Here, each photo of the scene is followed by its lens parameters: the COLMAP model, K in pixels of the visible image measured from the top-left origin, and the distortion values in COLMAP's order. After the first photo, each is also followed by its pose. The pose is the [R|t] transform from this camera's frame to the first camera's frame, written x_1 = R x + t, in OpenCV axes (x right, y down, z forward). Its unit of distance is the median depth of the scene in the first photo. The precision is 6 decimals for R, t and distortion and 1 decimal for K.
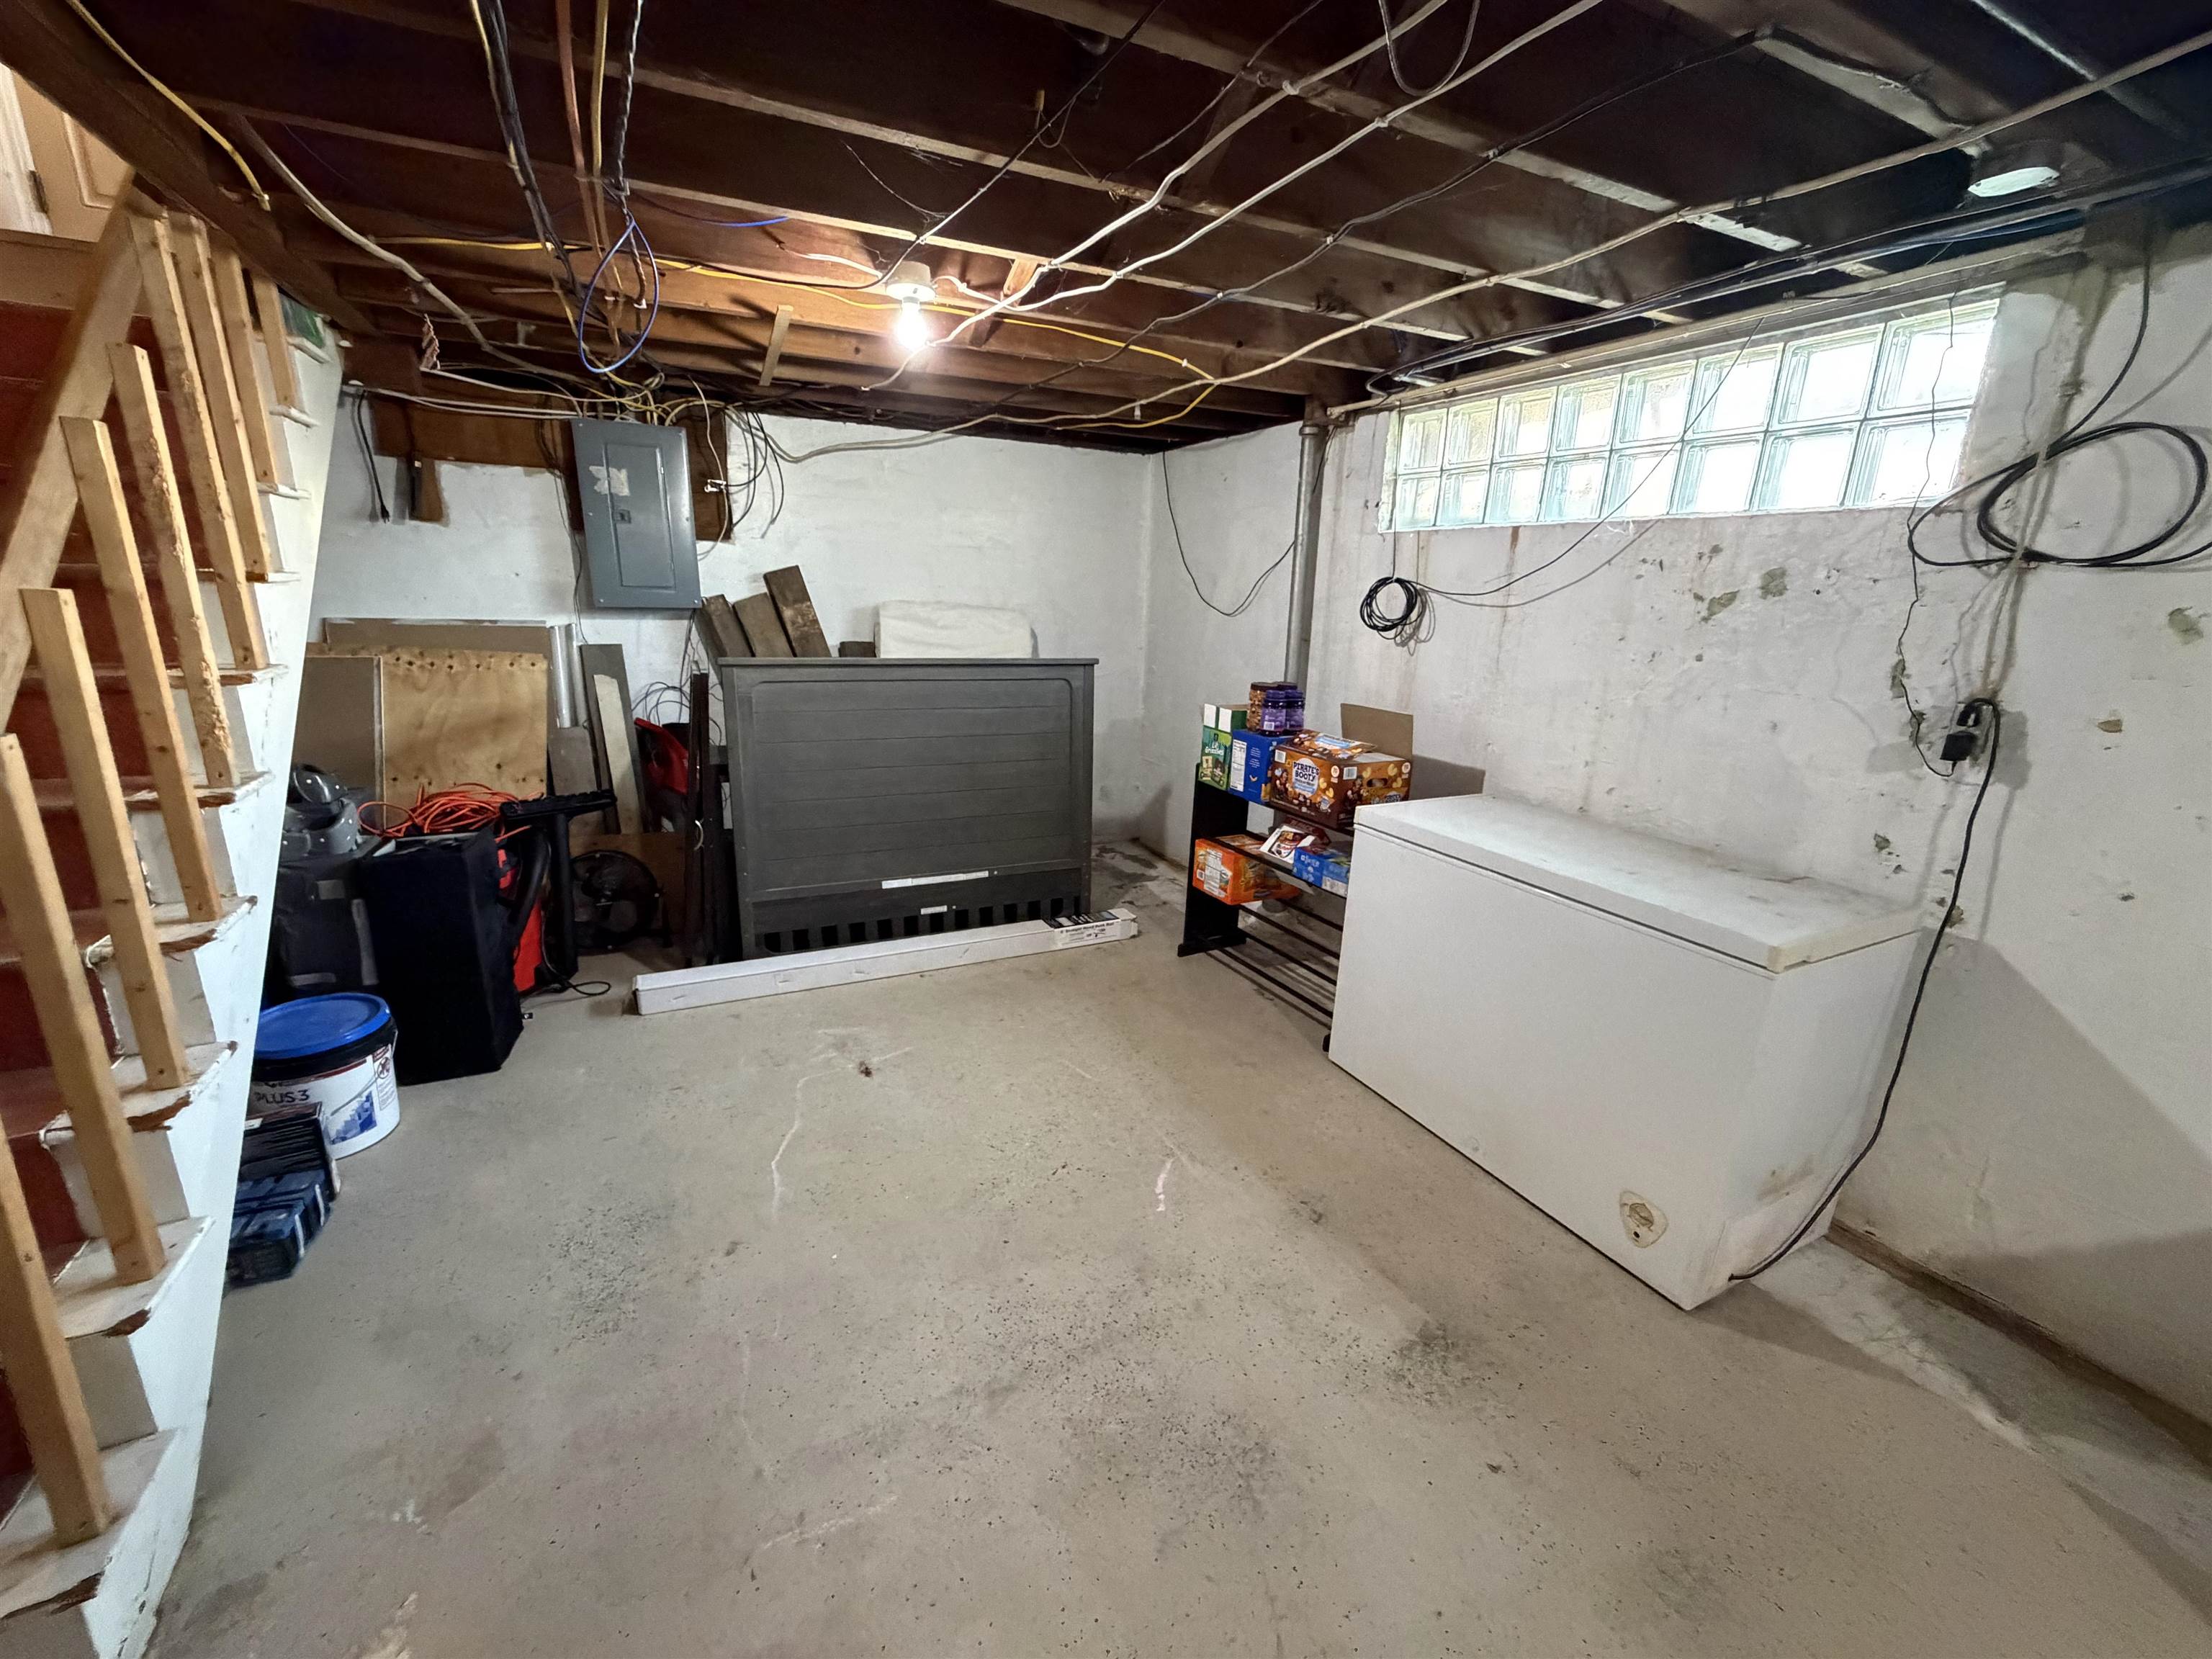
lens RADIAL K [[882.7, 0, 1101.1], [0, 882.7, 826.9], [0, 0, 1]] dist [0.000828, 0.000076]
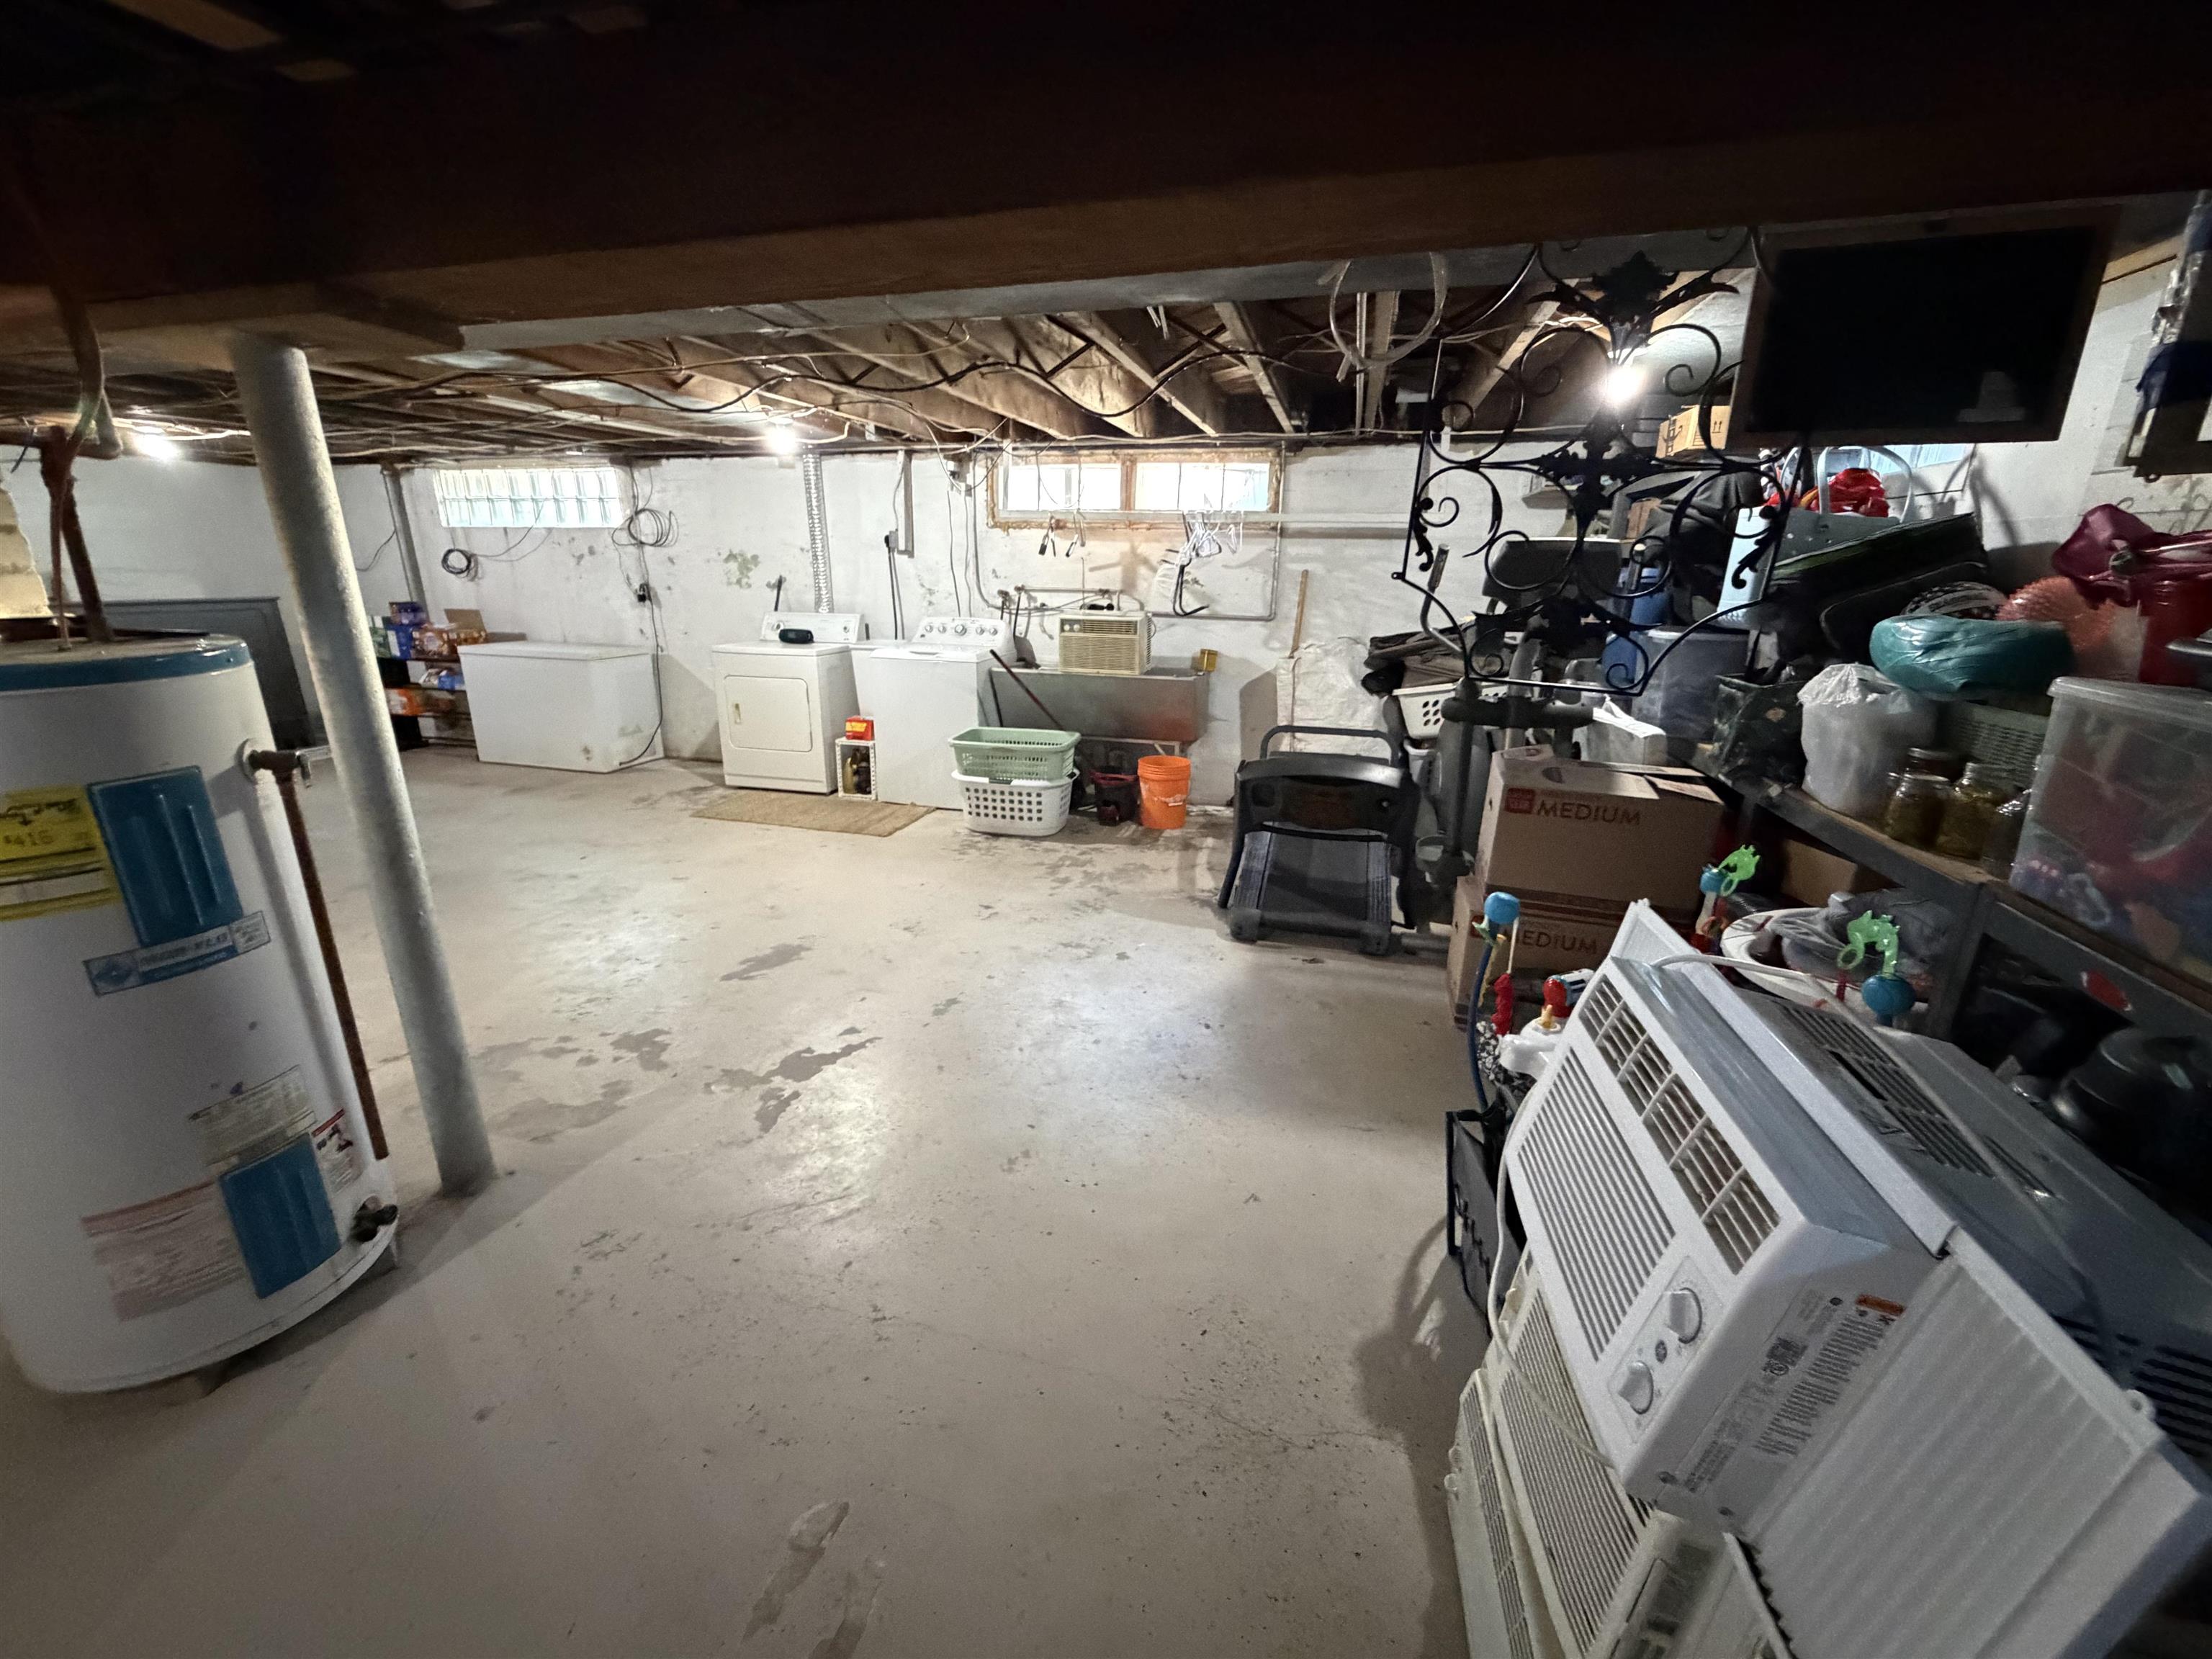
lens RADIAL K [[882.7, 0, 1101.1], [0, 882.7, 826.9], [0, 0, 1]] dist [0.000828, 0.000076]
pose [[0.676869, -0.235179, 0.697523, -0.284182], [0.204500, 0.970365, 0.128727, 0.450928], [-0.707126, 0.055512, 0.704905, -1.711108]]
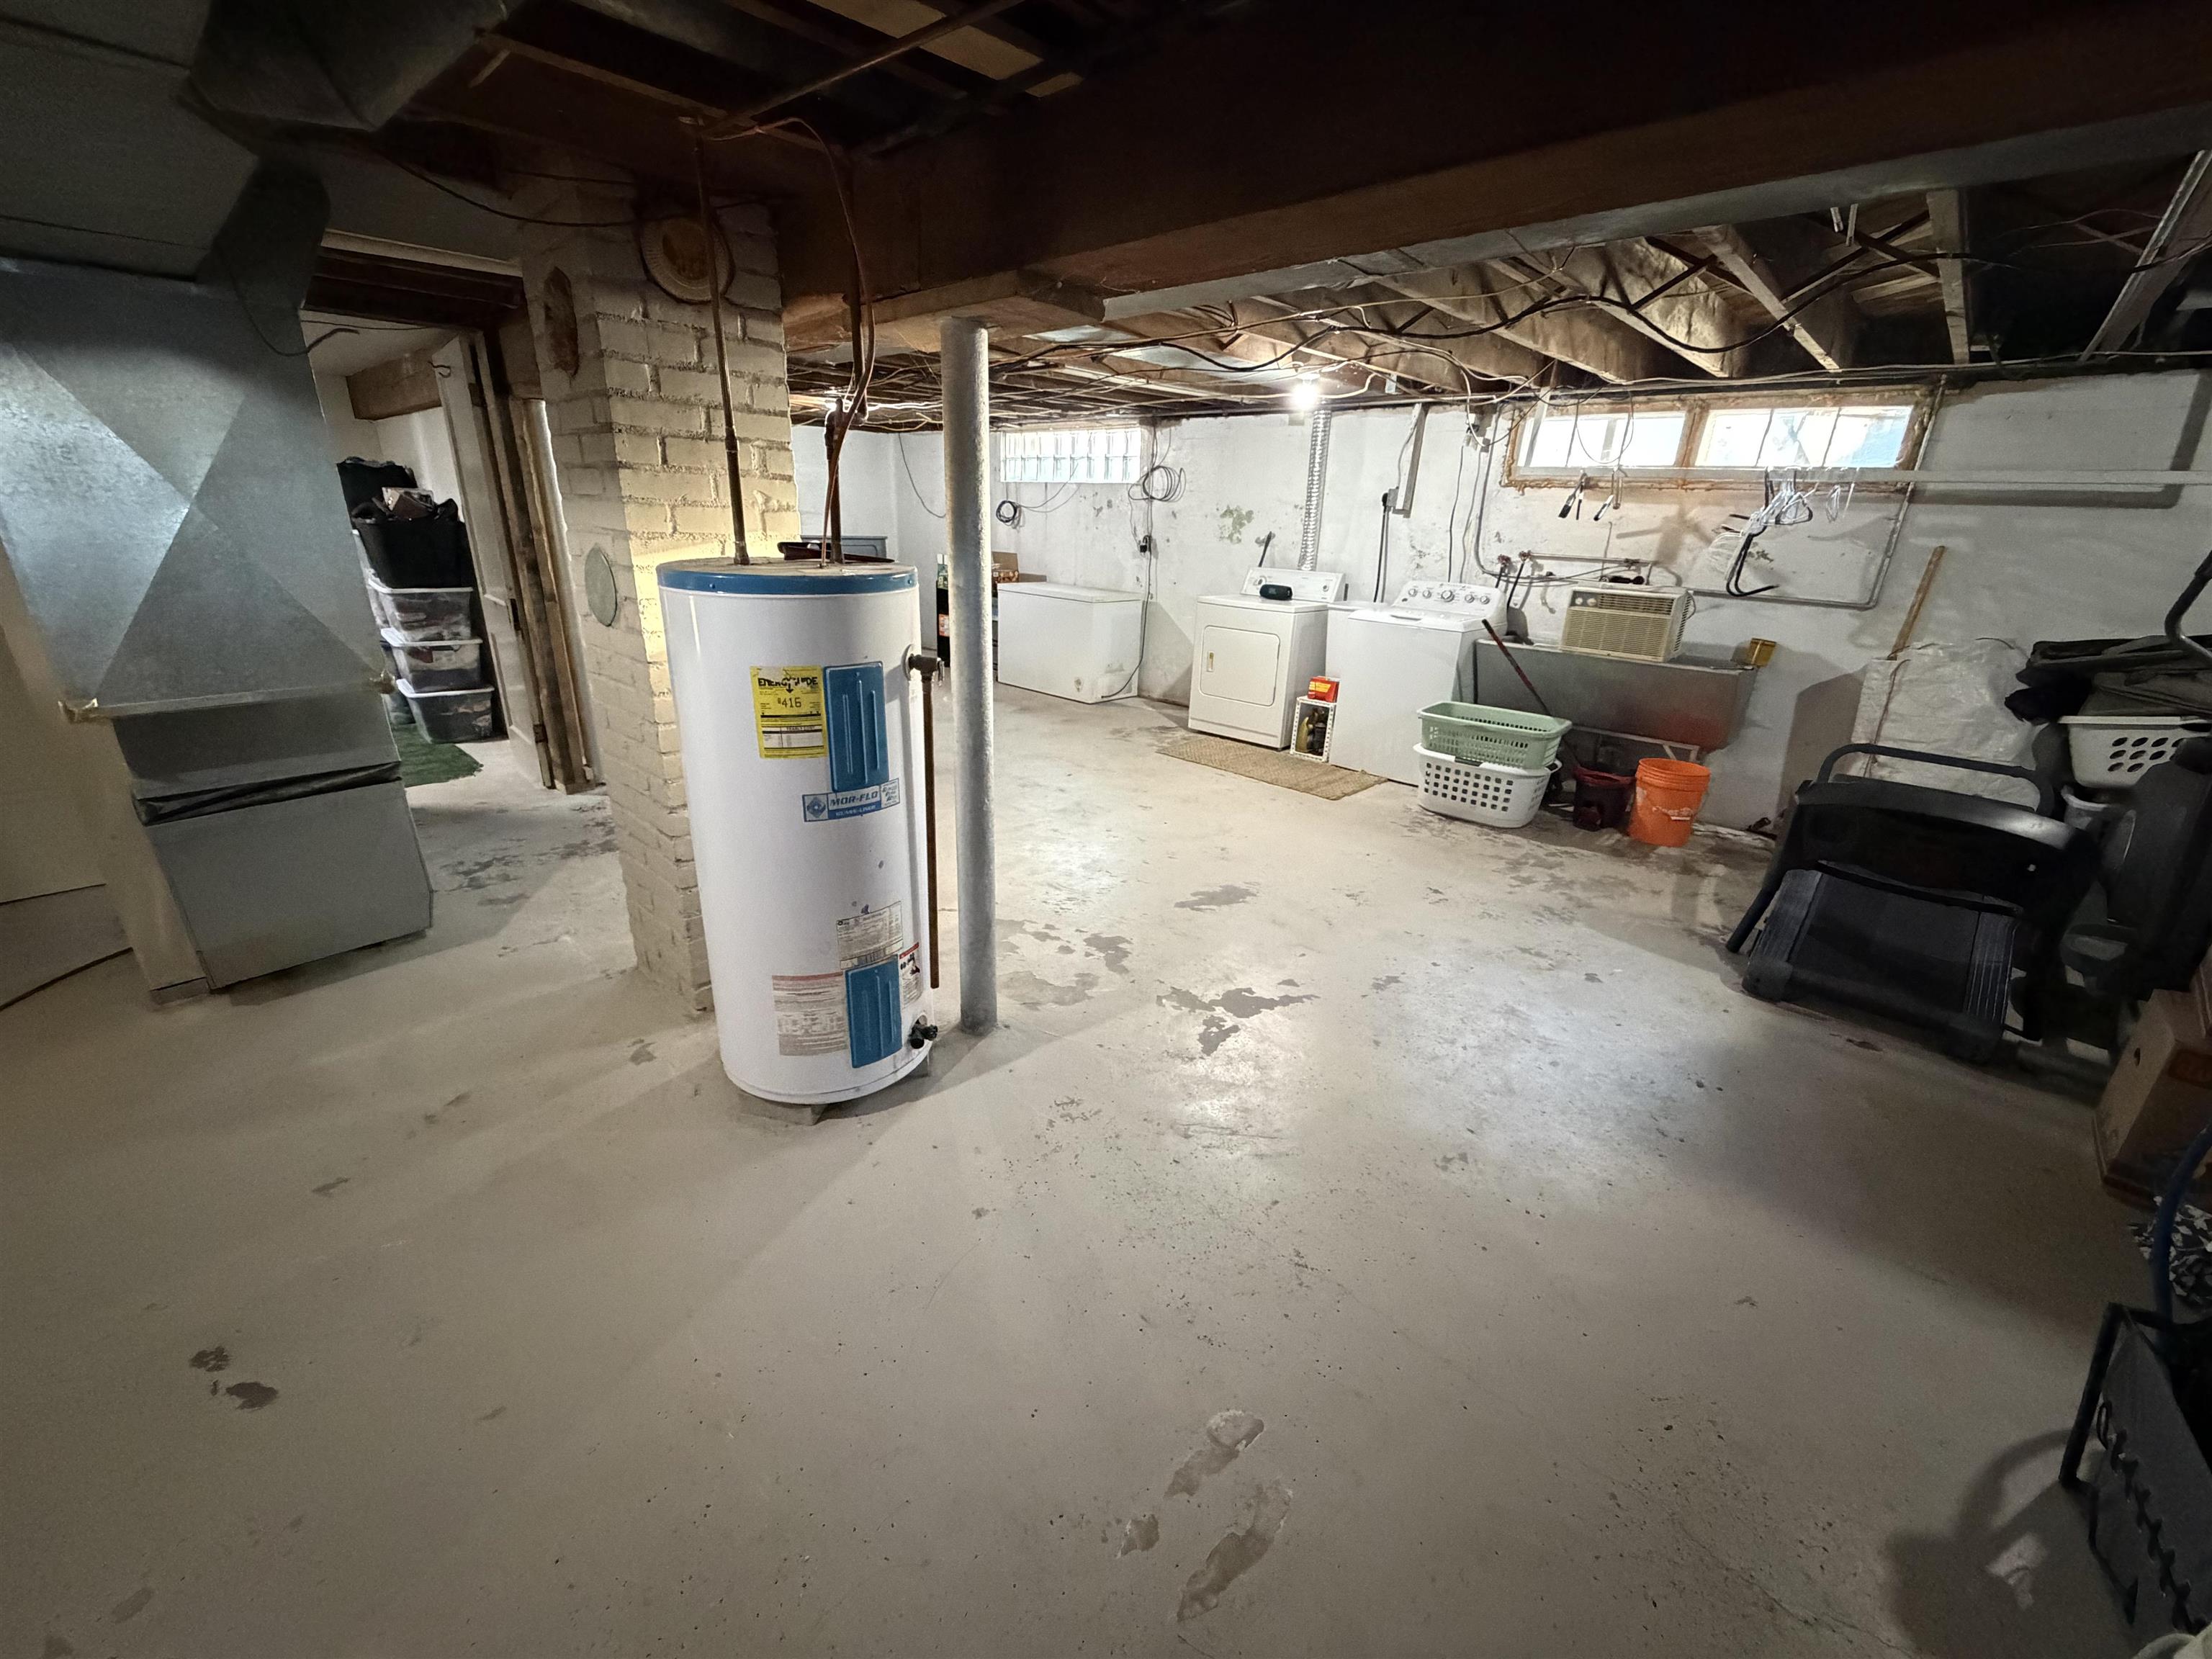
lens RADIAL K [[882.7, 0, 1101.1], [0, 882.7, 826.9], [0, 0, 1]] dist [0.000828, 0.000076]
pose [[0.943390, -0.110550, 0.312722, -0.338148], [0.082505, 0.991401, 0.101574, 0.445493], [-0.321261, -0.070023, 0.944398, -1.676034]]
